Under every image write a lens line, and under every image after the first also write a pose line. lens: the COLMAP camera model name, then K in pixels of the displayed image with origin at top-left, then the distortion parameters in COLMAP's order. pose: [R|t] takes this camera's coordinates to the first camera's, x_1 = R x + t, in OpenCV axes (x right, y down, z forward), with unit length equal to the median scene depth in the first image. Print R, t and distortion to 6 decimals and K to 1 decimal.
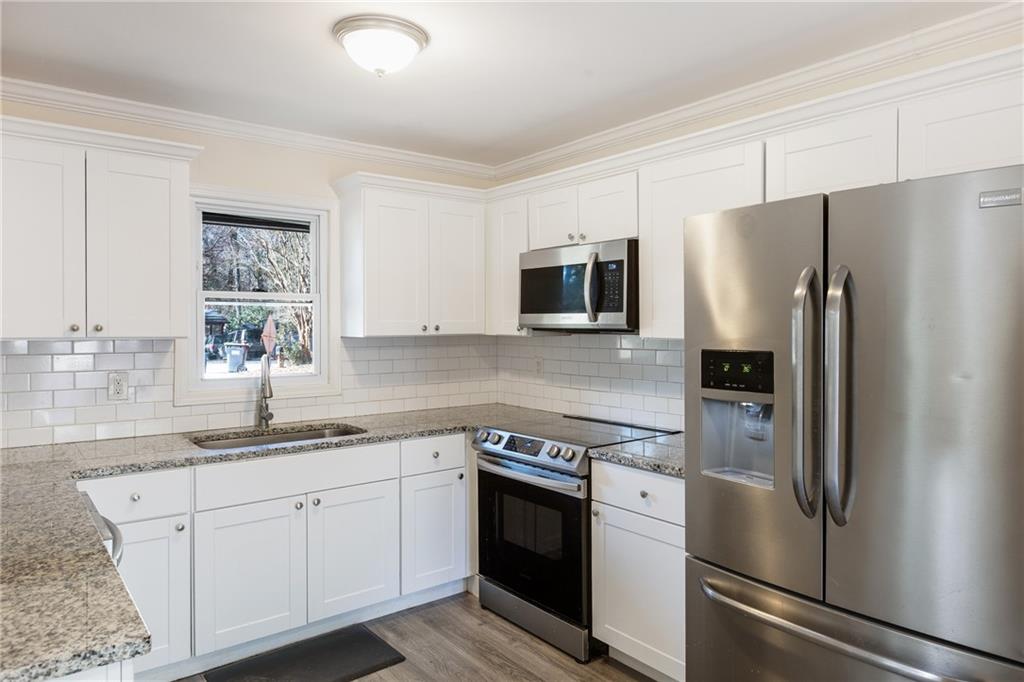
lens RADIAL K [[667.9, 0, 512.1], [0, 667.9, 340.4], [0, 0, 1]] dist [0.003319, 0.000383]
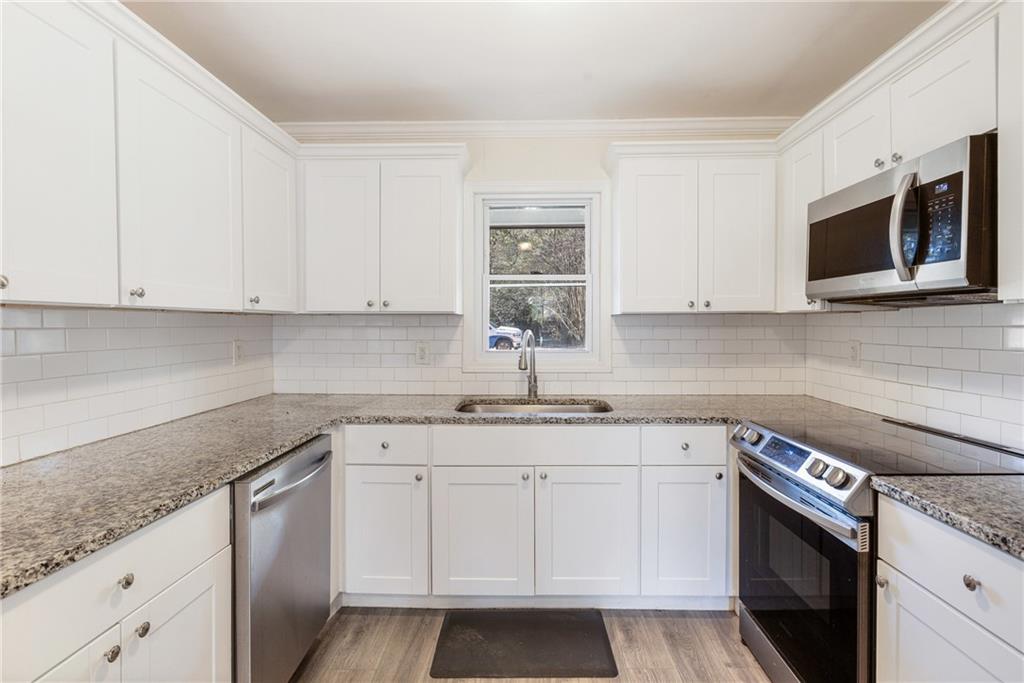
lens RADIAL K [[502.0, 0, 516.1], [0, 502.0, 337.0], [0, 0, 1]] dist [-0.000664, -0.000428]
pose [[0.769672, 0.014528, -0.638274, 0.136569], [-0.014293, 0.999883, 0.005523, 0.029056], [0.638279, 0.004872, 0.769789, 0.366405]]
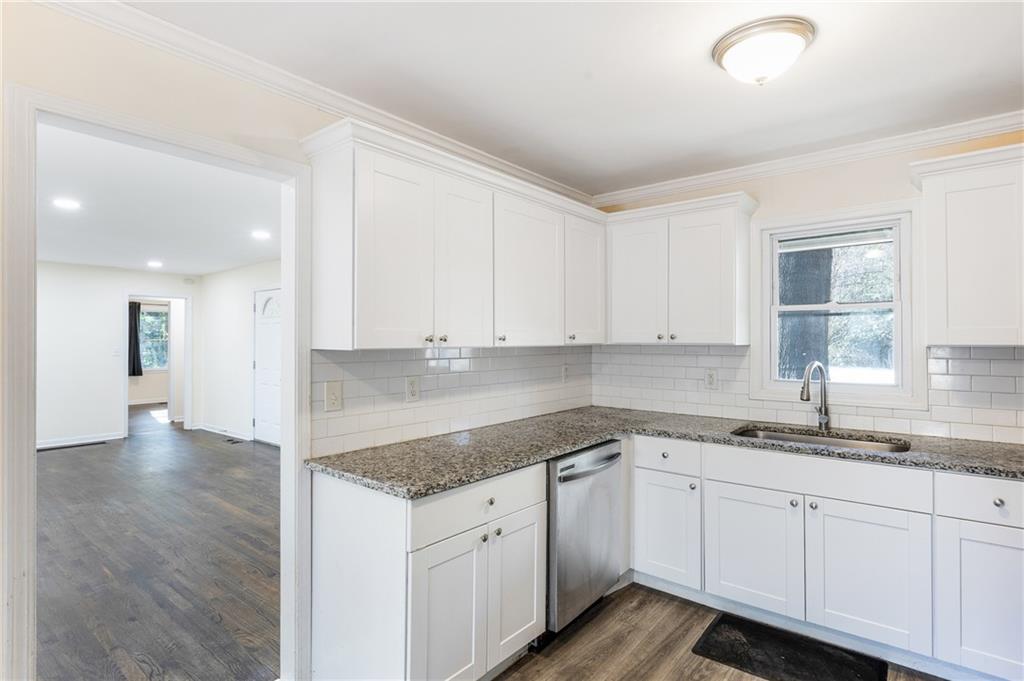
lens RADIAL K [[520.6, 0, 512.0], [0, 520.6, 338.3], [0, 0, 1]] dist [0.001163, -0.000700]
pose [[0.217363, -0.004630, -0.976080, 0.354484], [-0.021279, 0.999729, -0.009481, 0.002711], [0.975859, 0.022831, 0.217205, 0.340479]]
